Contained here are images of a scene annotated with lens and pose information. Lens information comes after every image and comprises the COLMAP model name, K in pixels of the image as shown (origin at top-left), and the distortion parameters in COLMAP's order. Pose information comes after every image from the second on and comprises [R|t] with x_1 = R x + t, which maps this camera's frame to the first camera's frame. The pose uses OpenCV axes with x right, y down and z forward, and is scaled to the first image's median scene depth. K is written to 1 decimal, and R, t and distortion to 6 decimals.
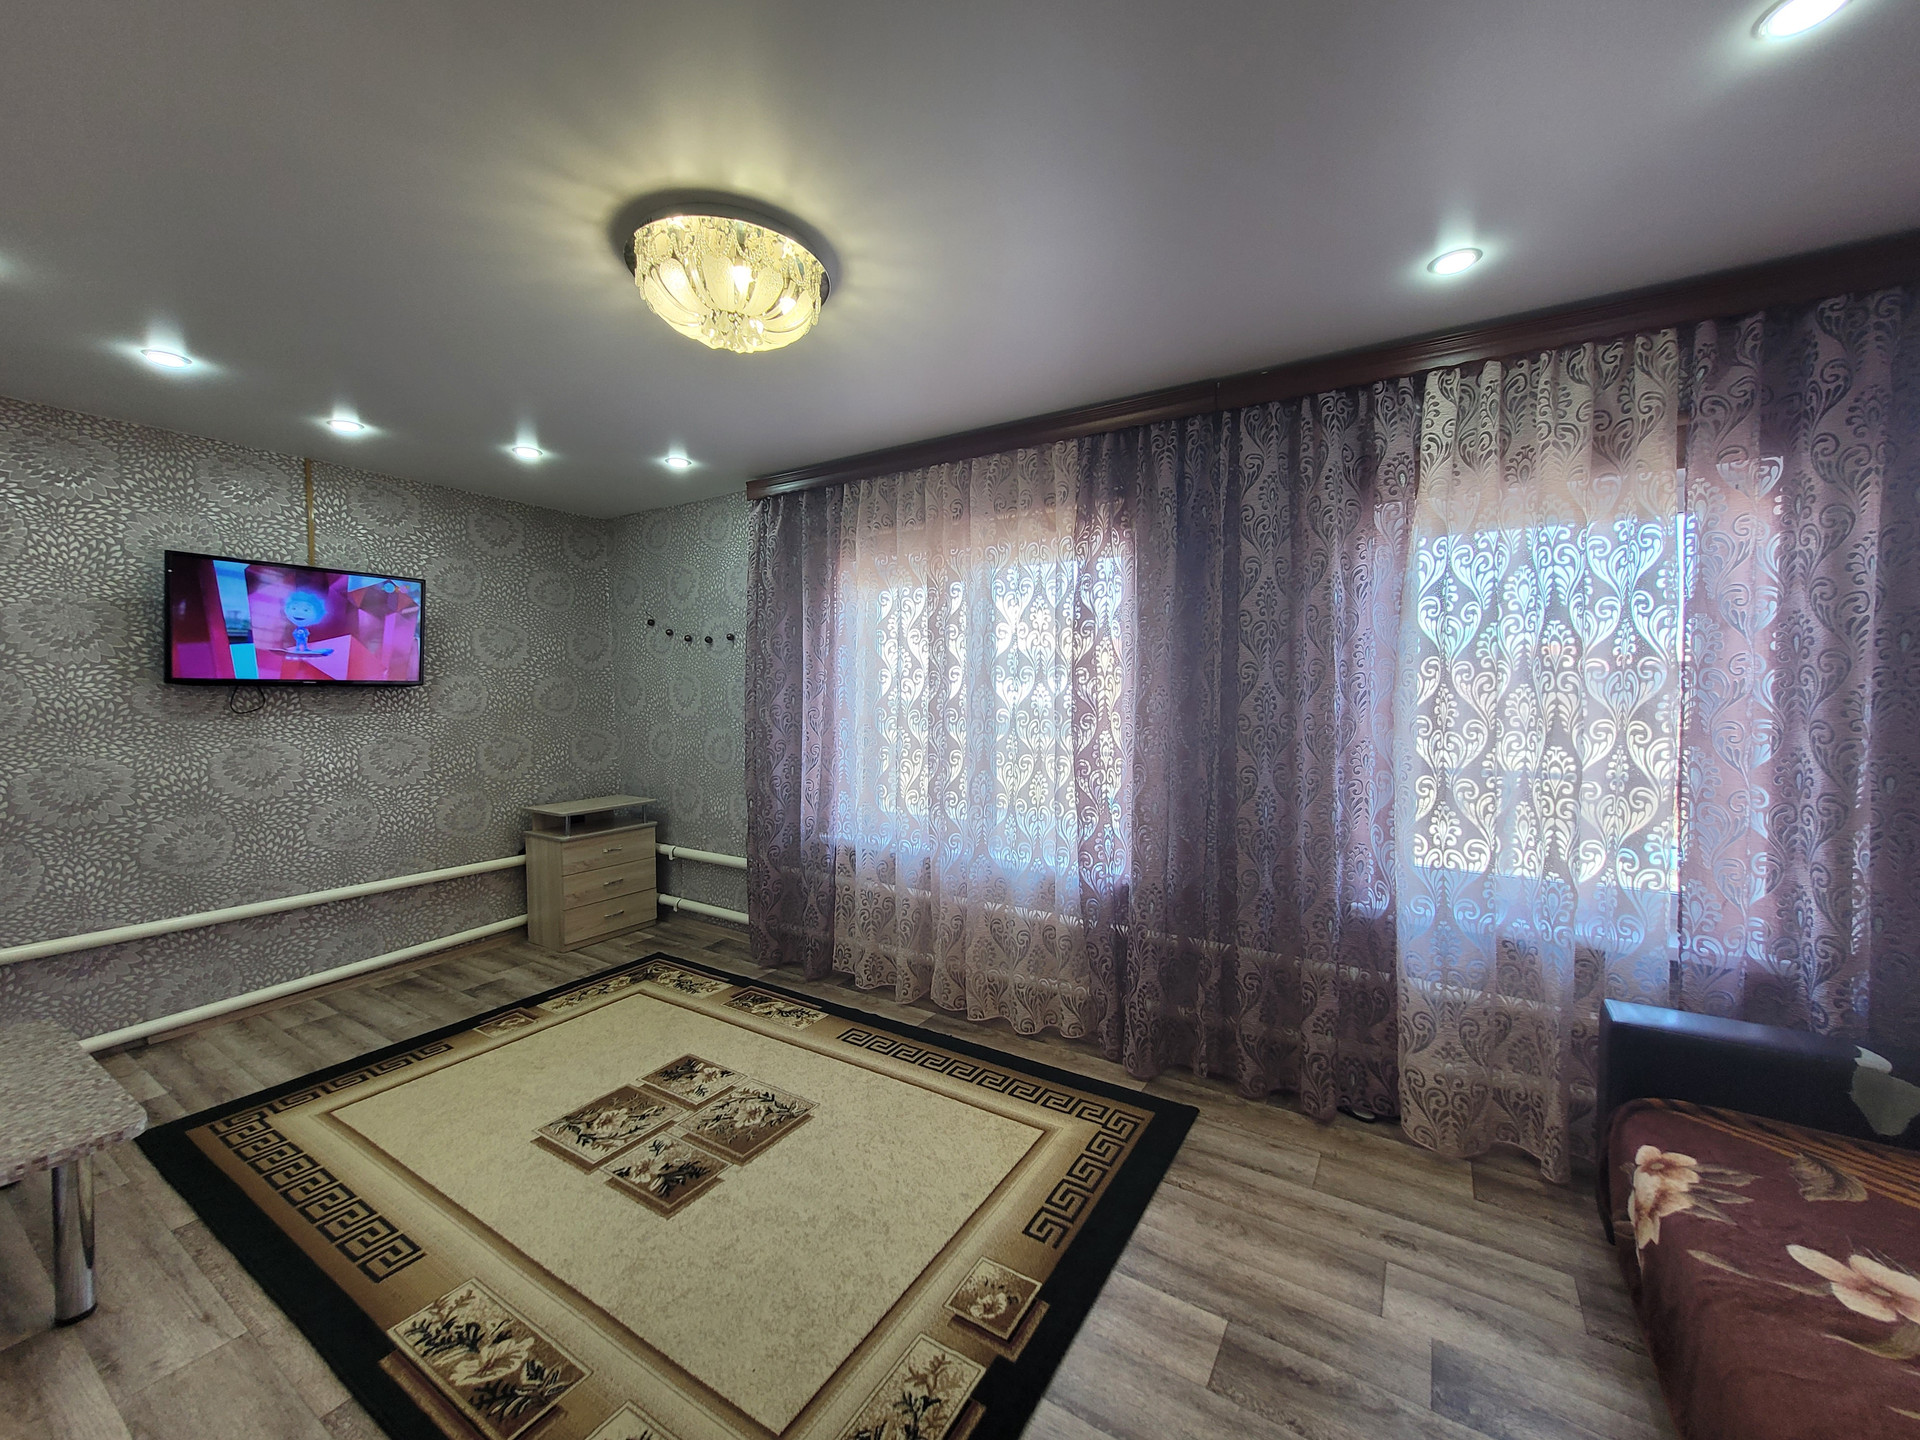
lens RADIAL K [[757.4, 0, 959.1], [0, 757.4, 708.8], [0, 0, 1]] dist [0.003102, 0.000630]
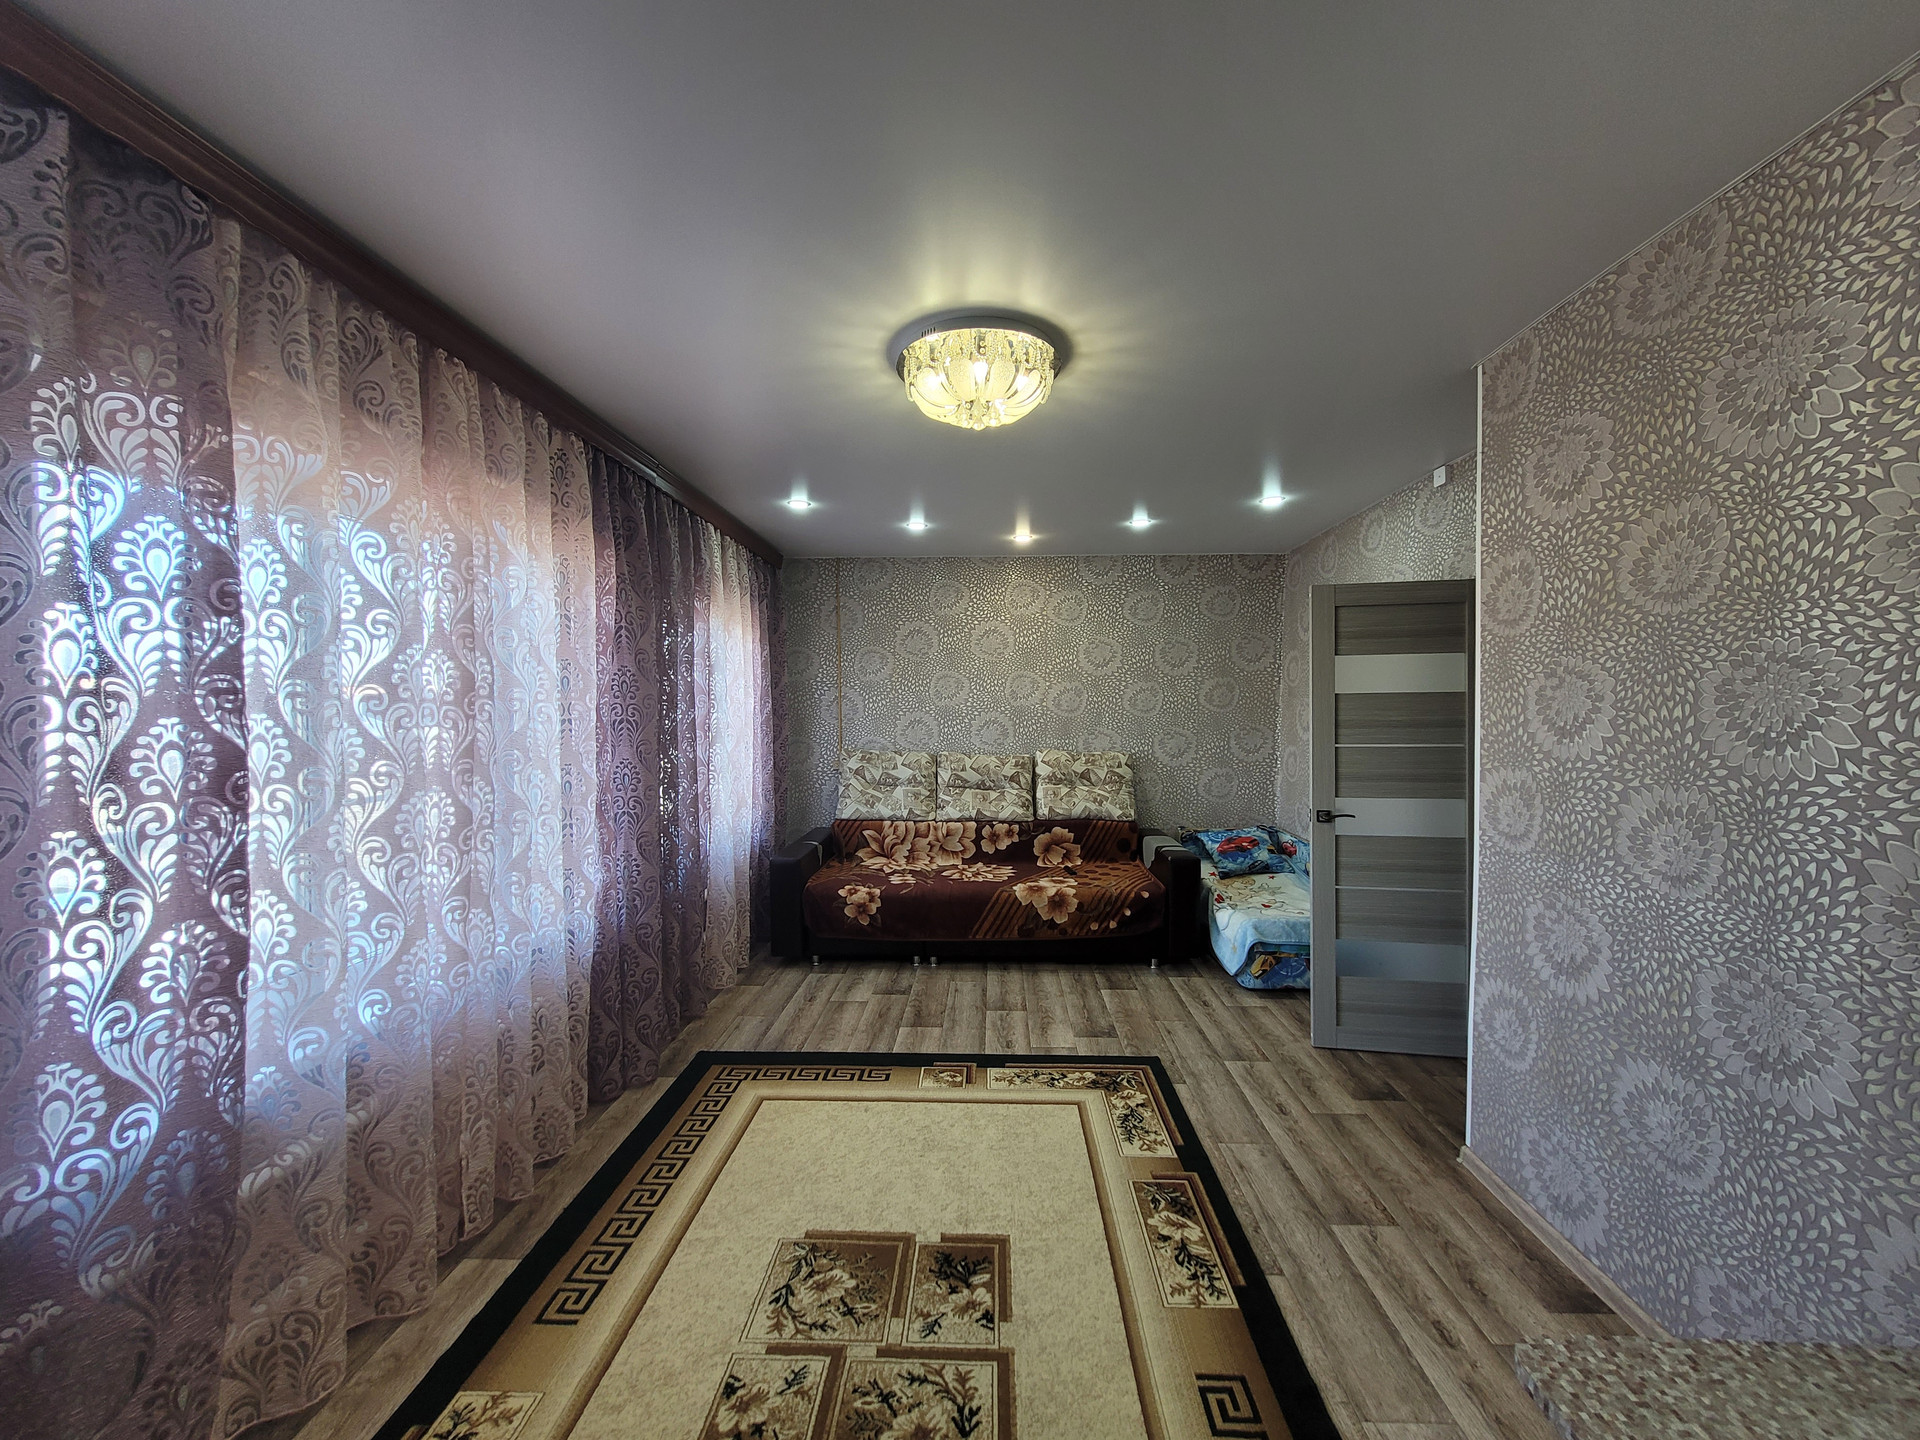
lens RADIAL K [[757.4, 0, 957.3], [0, 757.4, 716.5], [0, 0, 1]] dist [0.003102, 0.000630]
pose [[-0.495973, -0.010556, 0.868274, -1.161090], [0.030839, 0.999081, 0.029762, -0.063011], [-0.867790, 0.041538, -0.495192, 1.446105]]
